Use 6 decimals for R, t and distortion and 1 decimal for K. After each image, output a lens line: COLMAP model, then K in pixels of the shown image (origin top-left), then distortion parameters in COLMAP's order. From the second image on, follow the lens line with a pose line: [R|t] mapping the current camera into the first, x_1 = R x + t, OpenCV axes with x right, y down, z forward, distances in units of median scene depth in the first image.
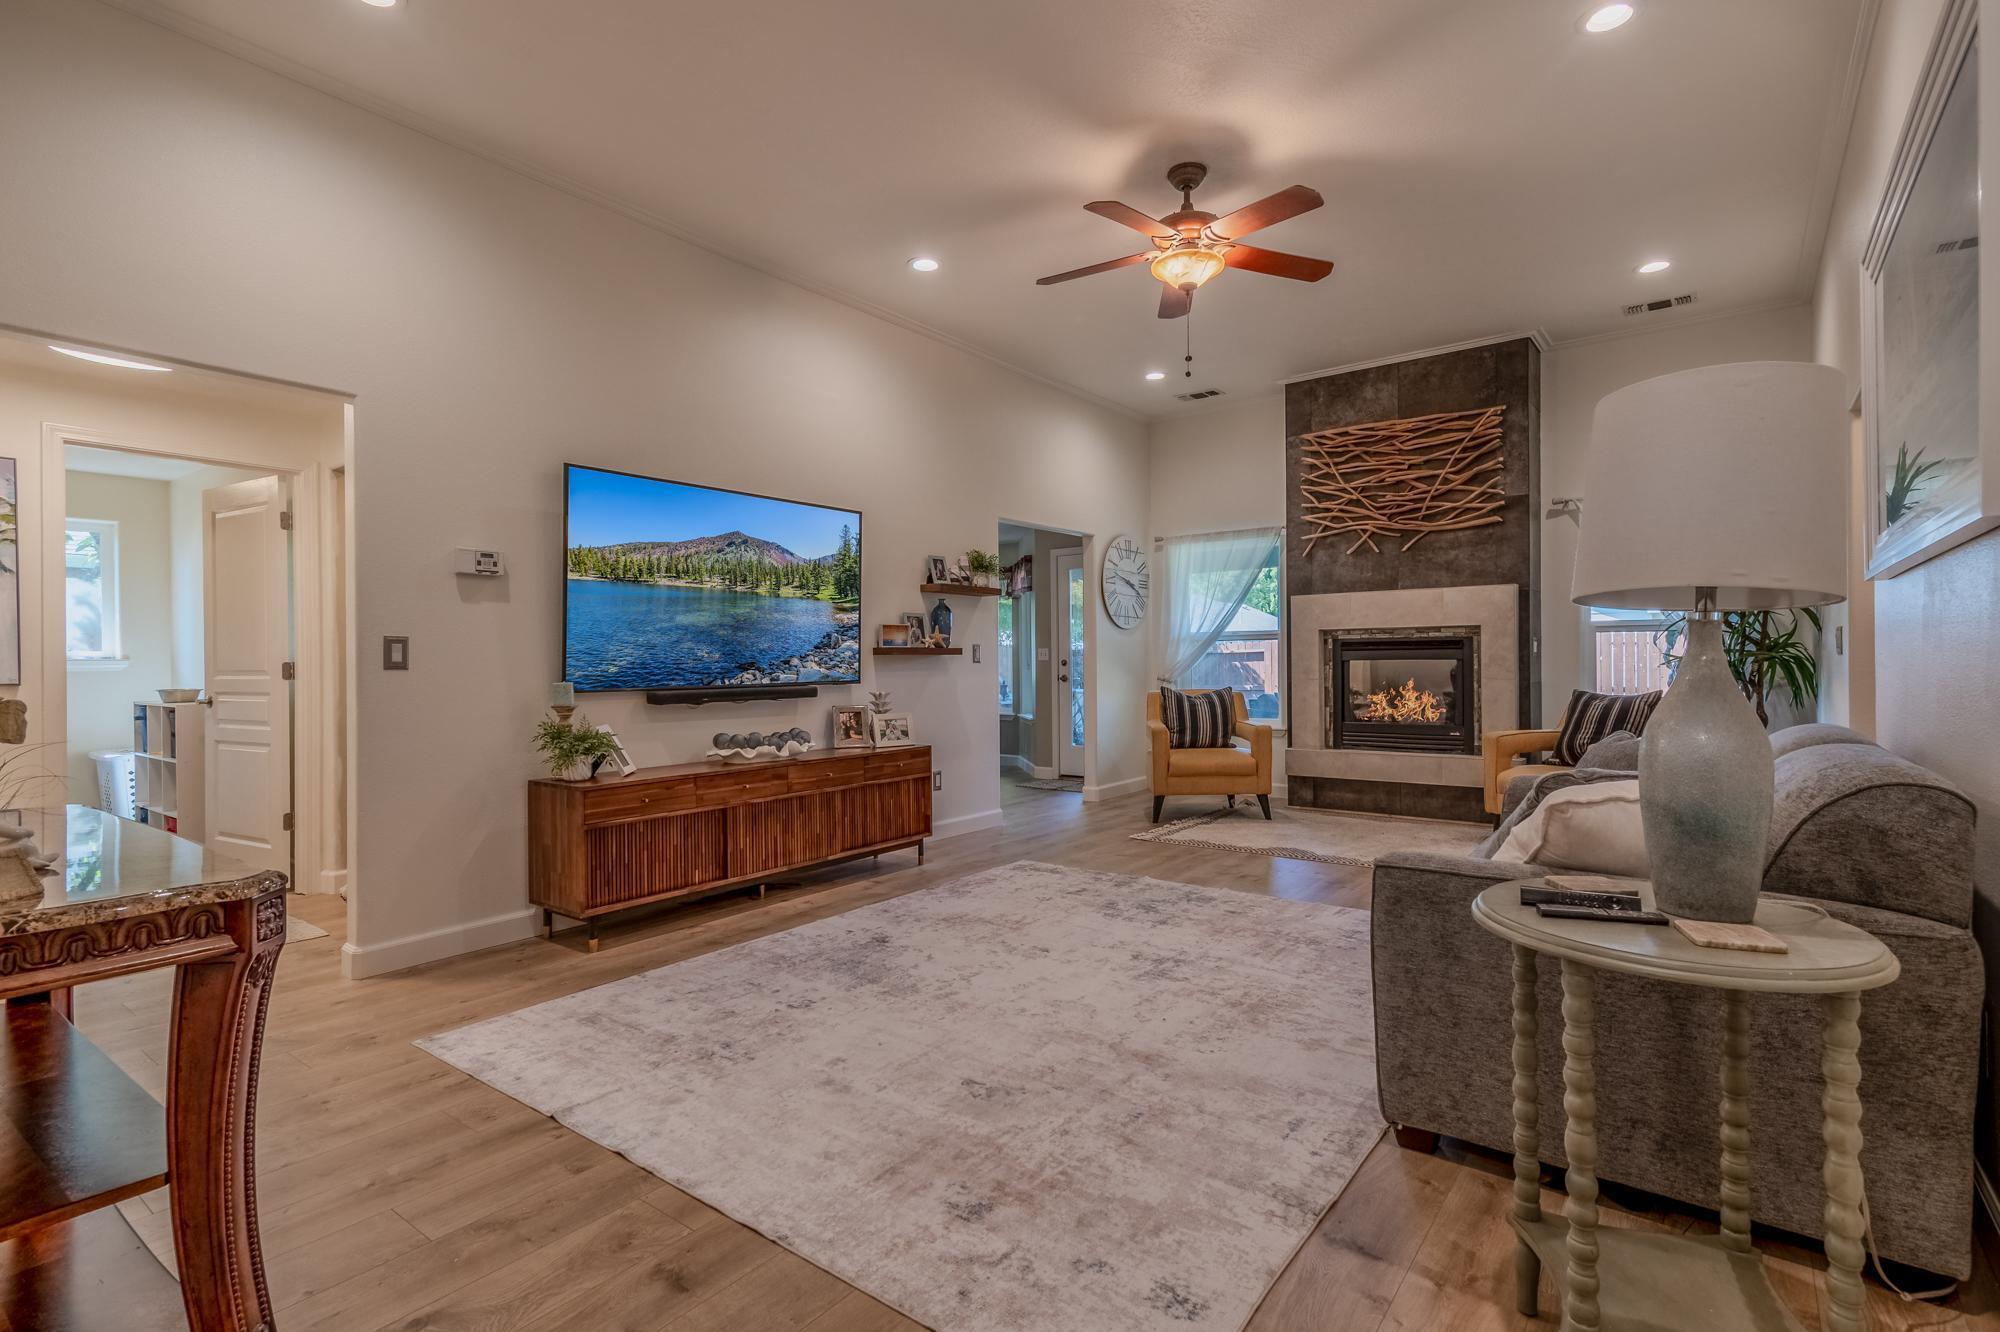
lens RADIAL K [[947.3, 0, 1003.8], [0, 947.3, 660.9], [0, 0, 1]] dist [0.005364, -0.004082]
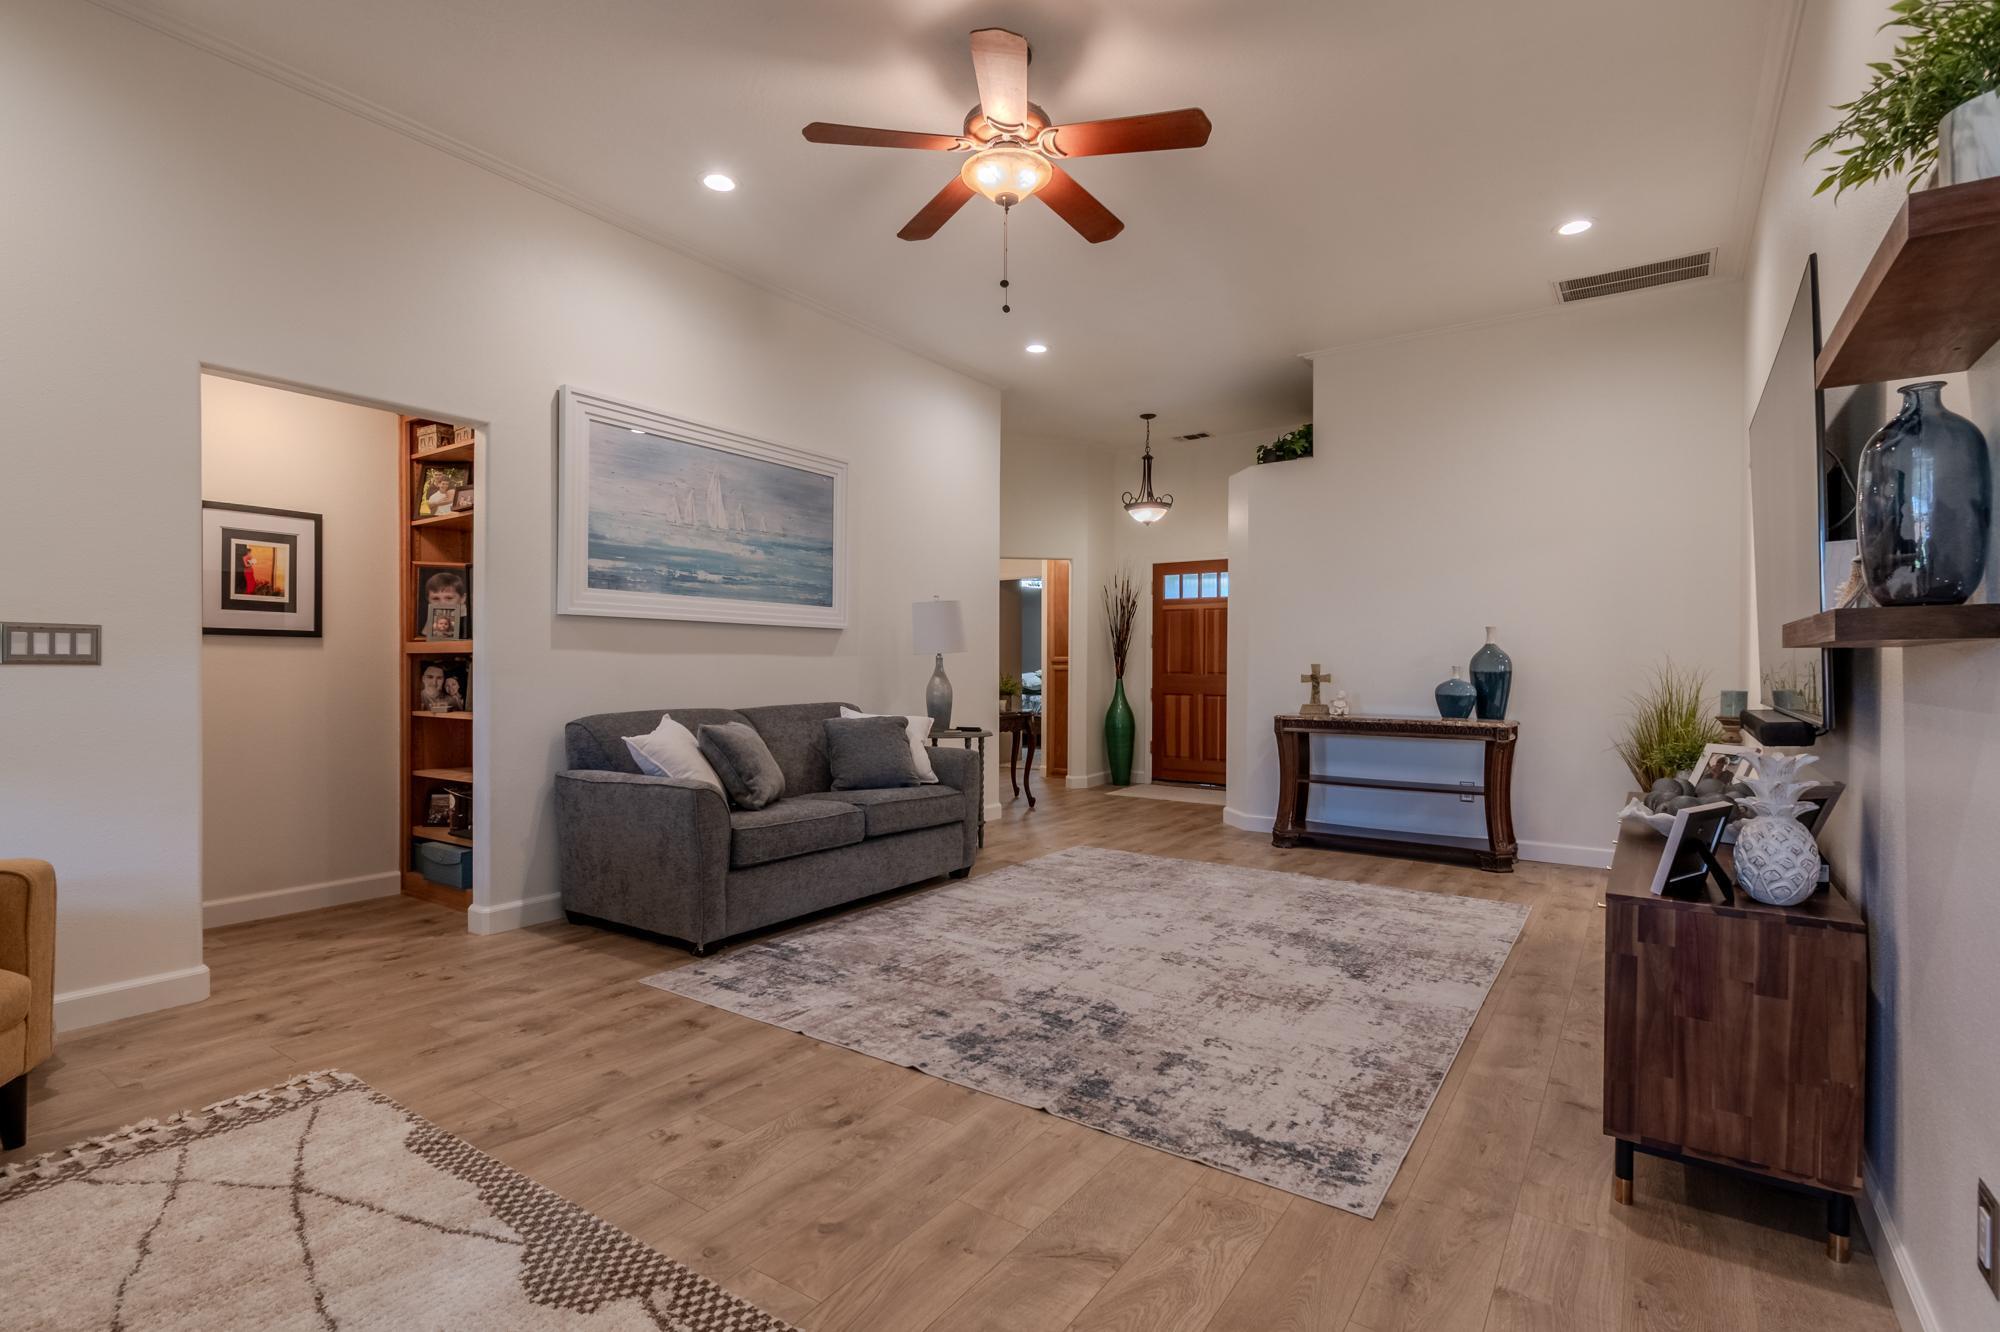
lens RADIAL K [[947.3, 0, 996.6], [0, 947.3, 667.0], [0, 0, 1]] dist [0.005364, -0.004082]
pose [[-0.999100, 0.006694, -0.041893, 0.256206], [0.006608, 0.999976, 0.002183, -0.004364], [0.041907, 0.001905, -0.999120, 1.948197]]
